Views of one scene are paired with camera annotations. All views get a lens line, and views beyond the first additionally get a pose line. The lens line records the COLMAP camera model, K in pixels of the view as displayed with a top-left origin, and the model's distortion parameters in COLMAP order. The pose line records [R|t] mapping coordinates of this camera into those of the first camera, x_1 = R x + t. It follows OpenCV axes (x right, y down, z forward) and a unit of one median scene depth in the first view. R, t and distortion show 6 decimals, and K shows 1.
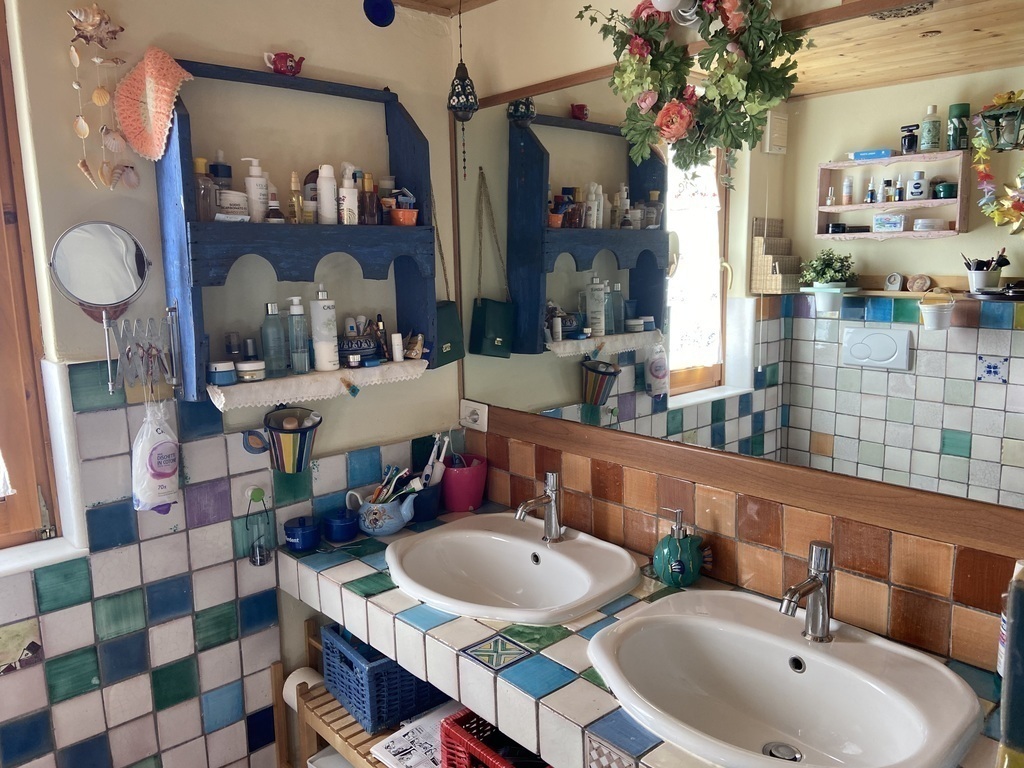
lens RADIAL K [[769.8, 0, 515.2], [0, 769.8, 377.1], [0, 0, 1]] dist [0.104780, -0.129034]
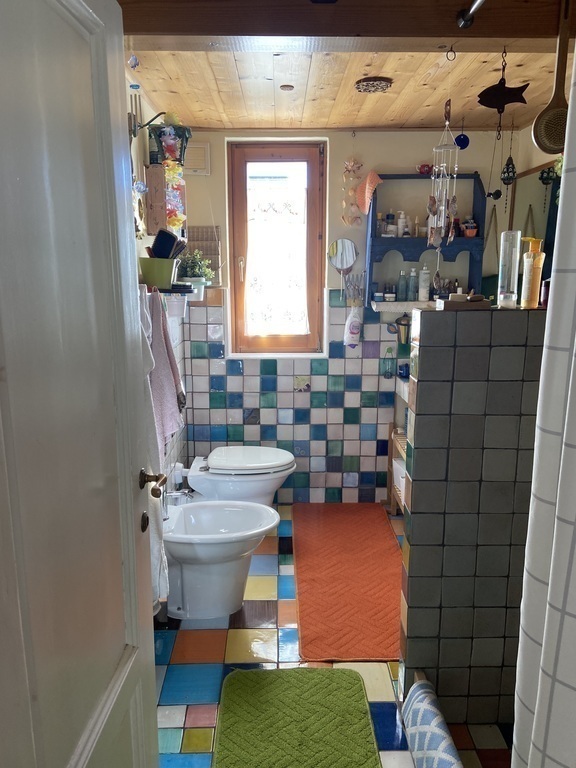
lens RADIAL K [[577.3, 0, 287.9], [0, 577.3, 382.6], [0, 0, 1]] dist [0.104780, -0.129034]
pose [[0.757287, 0.150083, -0.635603, 0.644578], [-0.116733, 0.988670, 0.094371, 0.125427], [0.642565, 0.002729, 0.766227, -0.648942]]
